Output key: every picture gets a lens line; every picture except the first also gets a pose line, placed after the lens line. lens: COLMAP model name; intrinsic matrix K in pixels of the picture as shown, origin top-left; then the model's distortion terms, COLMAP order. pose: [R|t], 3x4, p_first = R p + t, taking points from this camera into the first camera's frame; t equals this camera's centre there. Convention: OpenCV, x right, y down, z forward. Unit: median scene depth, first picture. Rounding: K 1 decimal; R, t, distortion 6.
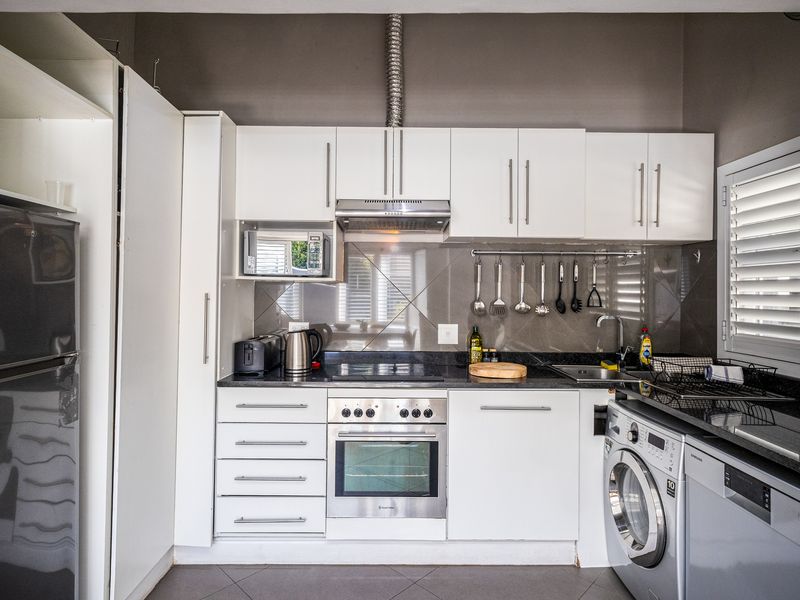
lens RADIAL K [[453.3, 0, 404.1], [0, 453.3, 289.2], [0, 0, 1]] dist [-0.000905, 0.000623]
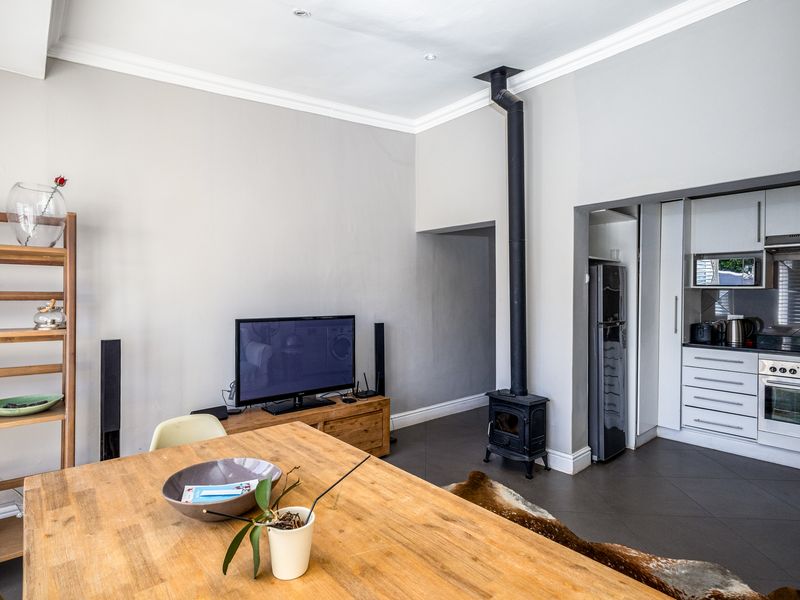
lens RADIAL K [[435.6, 0, 398.1], [0, 435.6, 295.3], [0, 0, 1]] dist [0.001527, 0.001973]
pose [[0.648115, -0.000277, -0.761543, 0.190952], [0.005653, 0.999974, 0.004447, -0.008382], [0.761522, -0.007187, 0.648099, -1.027719]]
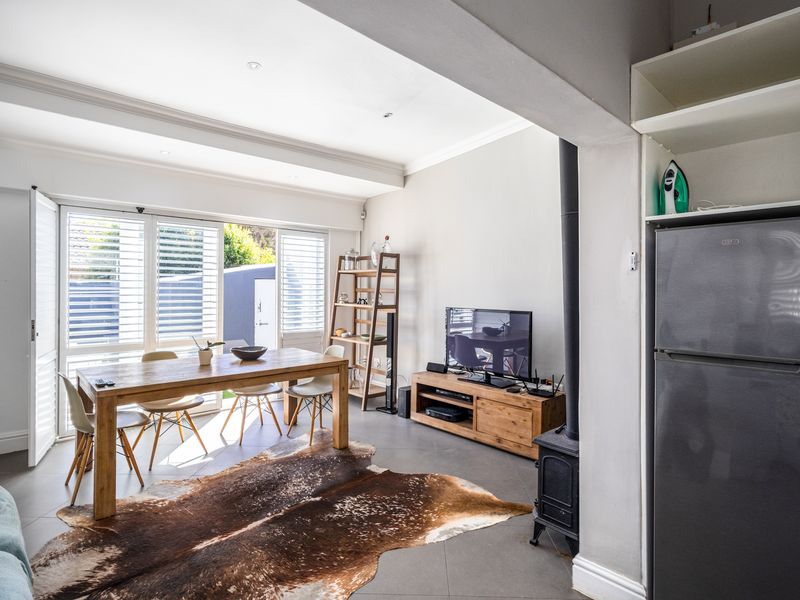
lens RADIAL K [[430.6, 0, 404.4], [0, 430.6, 289.9], [0, 0, 1]] dist [0.001330, 0.000697]
pose [[-0.738323, -0.010090, -0.674372, 0.308643], [-0.006758, 0.999949, -0.007562, 0.004692], [0.674413, -0.001026, -0.738353, 0.757034]]
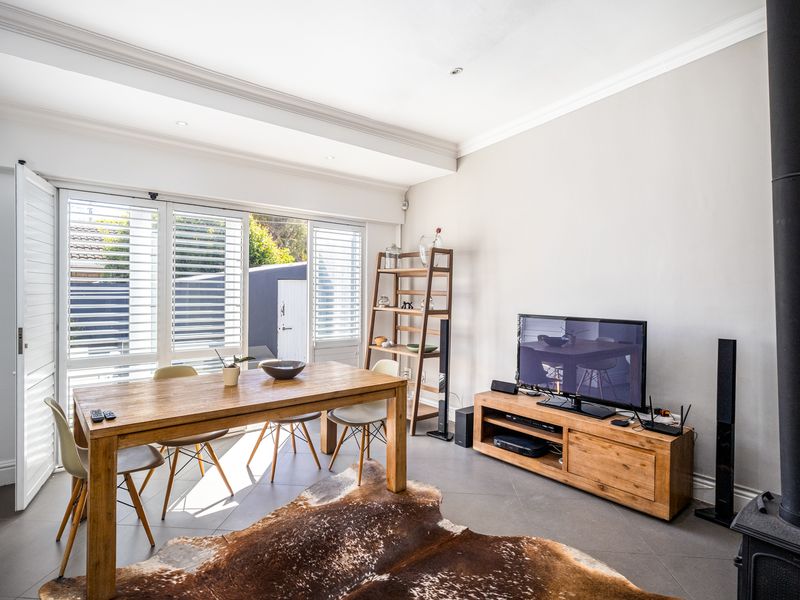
lens RADIAL K [[435.6, 0, 398.1], [0, 435.6, 295.3], [0, 0, 1]] dist [0.001527, 0.001973]
pose [[-0.768795, -0.008238, -0.639442, 0.222634], [-0.011577, 0.999932, 0.001037, 0.002307], [0.639390, 0.008200, -0.768838, 0.395448]]
